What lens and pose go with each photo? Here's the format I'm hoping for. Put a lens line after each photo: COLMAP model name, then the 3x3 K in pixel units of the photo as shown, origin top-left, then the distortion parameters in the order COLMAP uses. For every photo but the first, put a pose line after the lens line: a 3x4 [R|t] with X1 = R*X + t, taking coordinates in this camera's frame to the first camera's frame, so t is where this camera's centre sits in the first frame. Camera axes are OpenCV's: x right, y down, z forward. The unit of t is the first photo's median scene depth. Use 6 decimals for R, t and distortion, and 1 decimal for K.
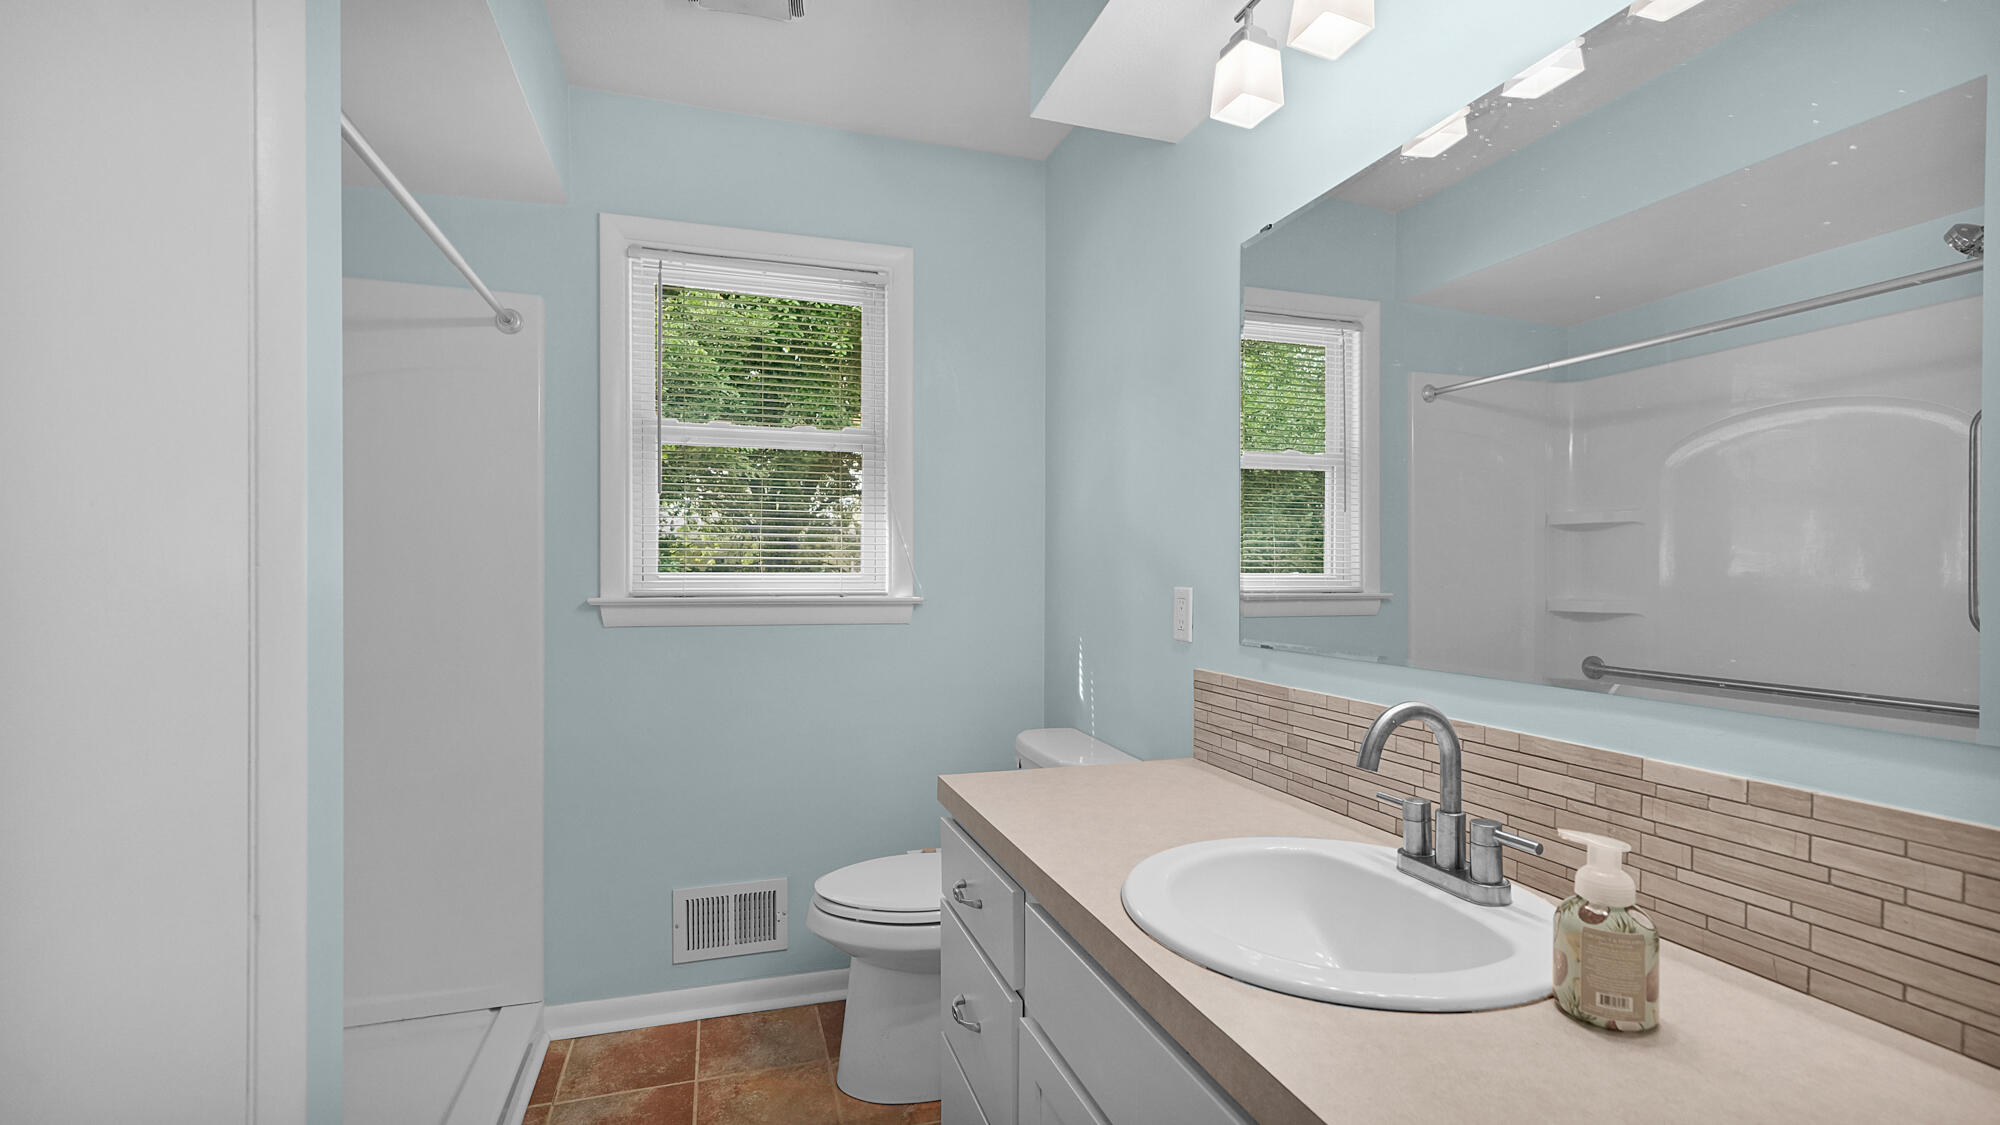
lens RADIAL K [[900.6, 0, 998.7], [0, 900.6, 570.5], [0, 0, 1]] dist [0.006051, 0.000192]
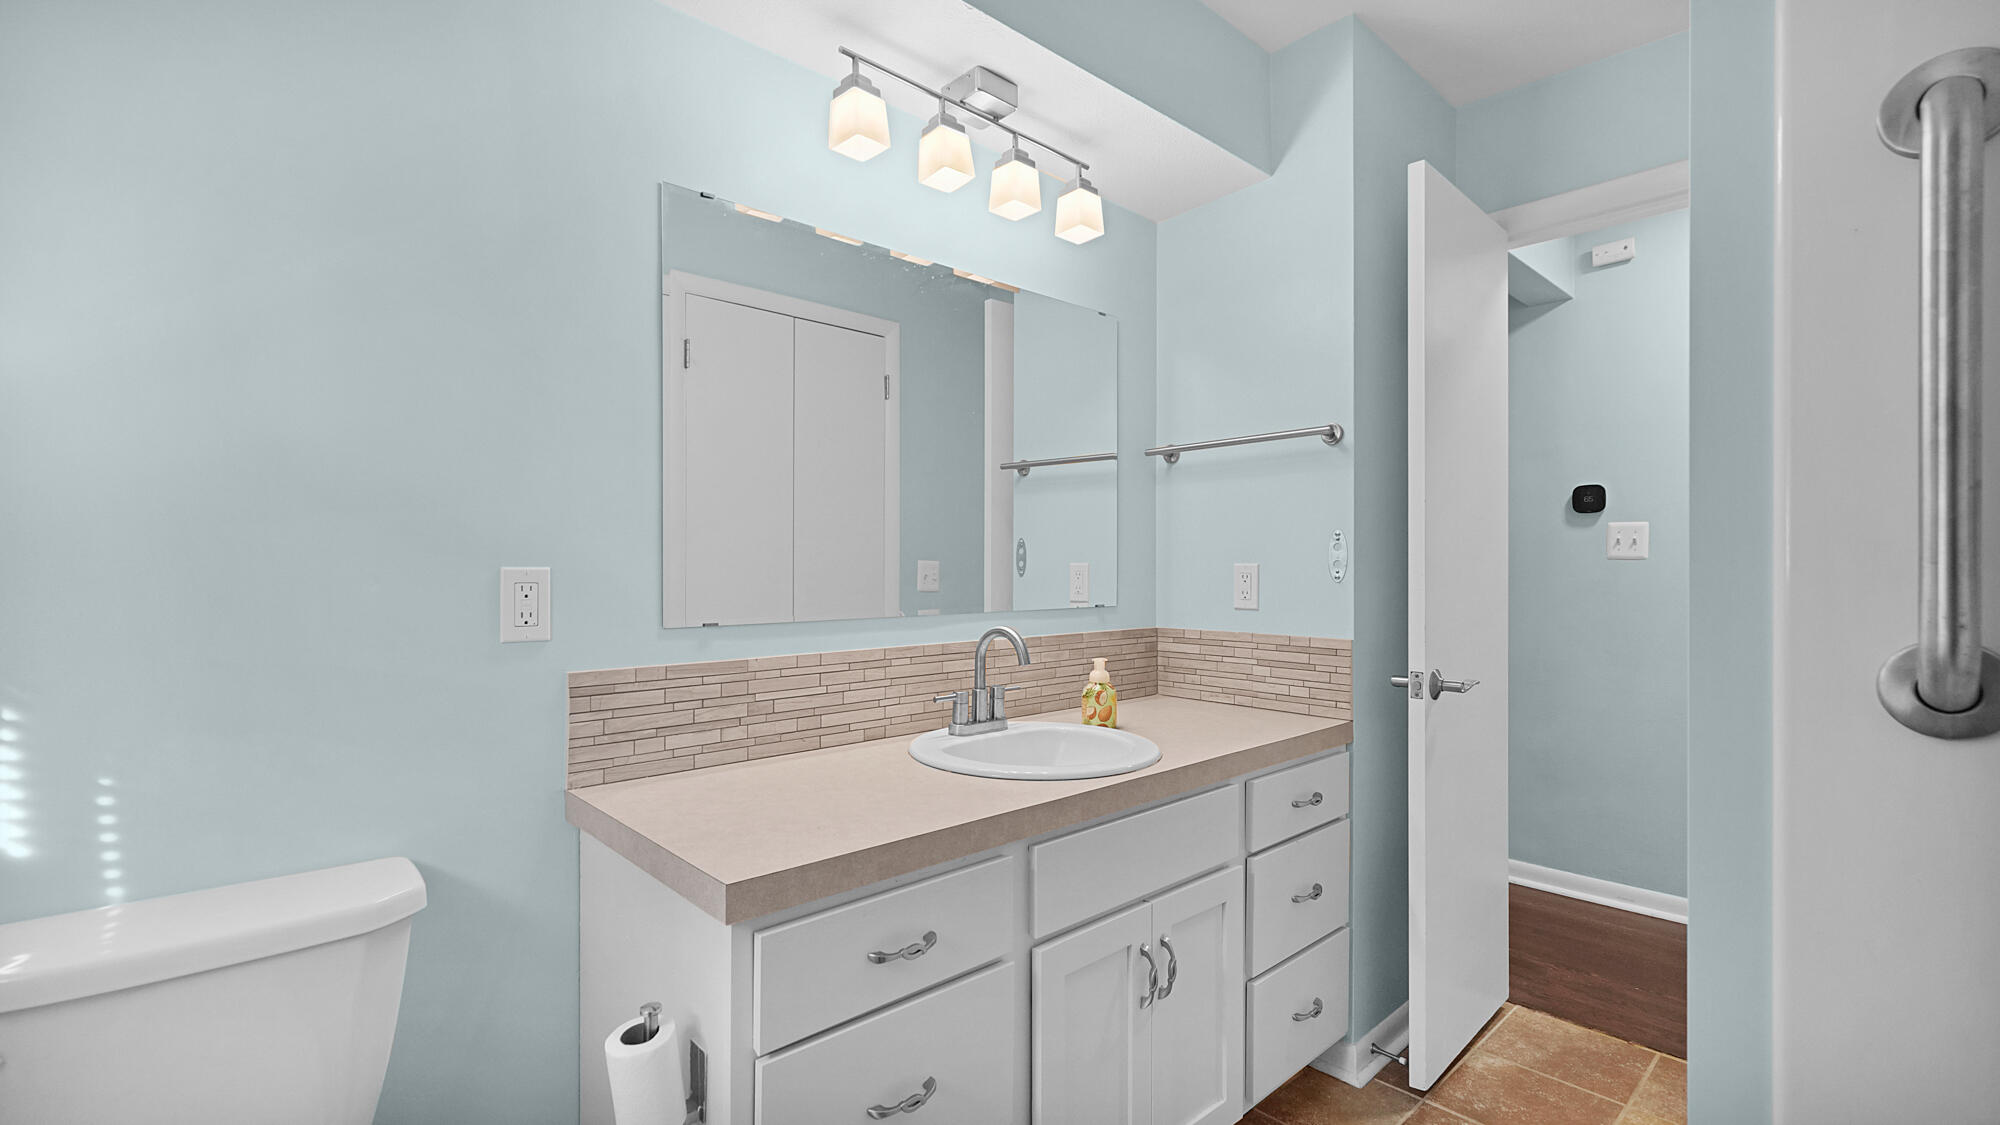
lens RADIAL K [[900.6, 0, 999.5], [0, 900.6, 561.9], [0, 0, 1]] dist [0.006051, 0.000192]
pose [[-0.439188, -0.001501, 0.898394, -0.714024], [-0.005879, 0.999982, -0.001203, 0.016102], [-0.898376, -0.005810, -0.439189, 1.148760]]
